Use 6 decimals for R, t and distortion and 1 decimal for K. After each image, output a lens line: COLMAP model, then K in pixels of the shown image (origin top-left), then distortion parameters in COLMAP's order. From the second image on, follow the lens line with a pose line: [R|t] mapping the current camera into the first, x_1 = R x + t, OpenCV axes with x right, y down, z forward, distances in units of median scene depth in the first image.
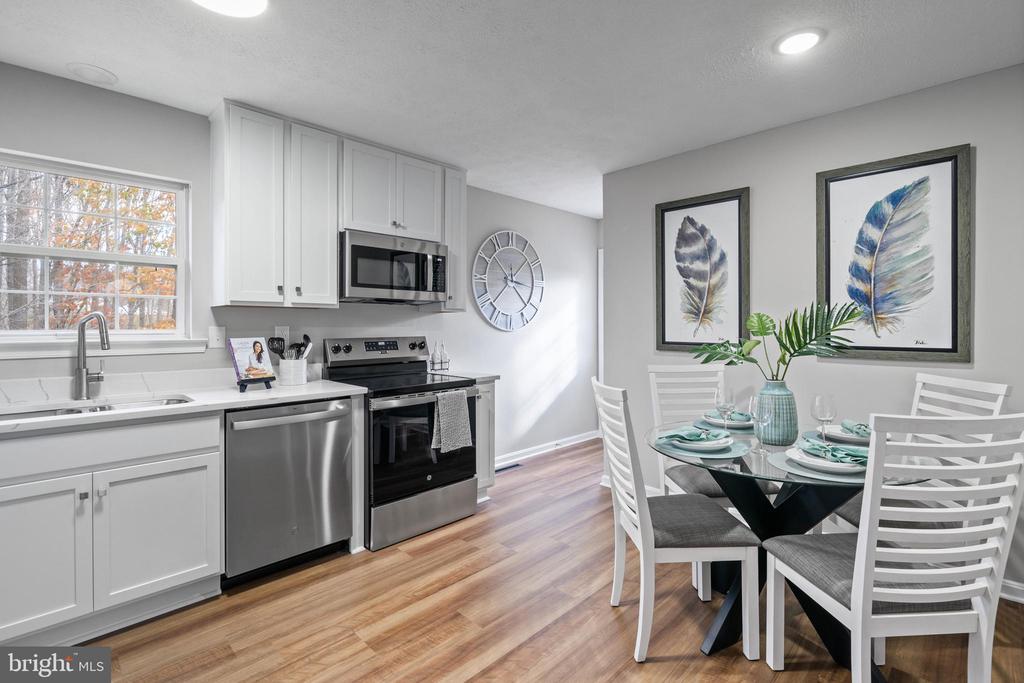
lens RADIAL K [[461.1, 0, 521.6], [0, 461.1, 328.2], [0, 0, 1]] dist [-0.004111, -0.000576]
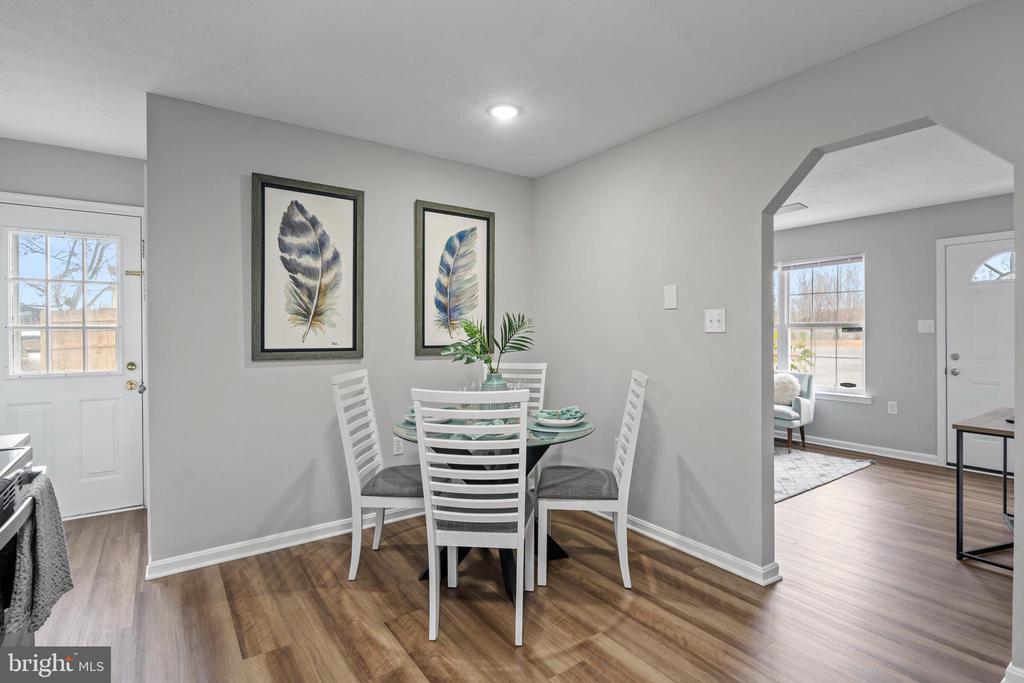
lens RADIAL K [[503.3, 0, 514.1], [0, 503.3, 332.2], [0, 0, 1]] dist [-0.015695, -0.001916]
pose [[0.174987, -0.003344, 0.984565, -0.496356], [0.004818, 0.999985, 0.002541, -0.000448], [-0.984559, 0.004299, 0.175000, 0.454068]]
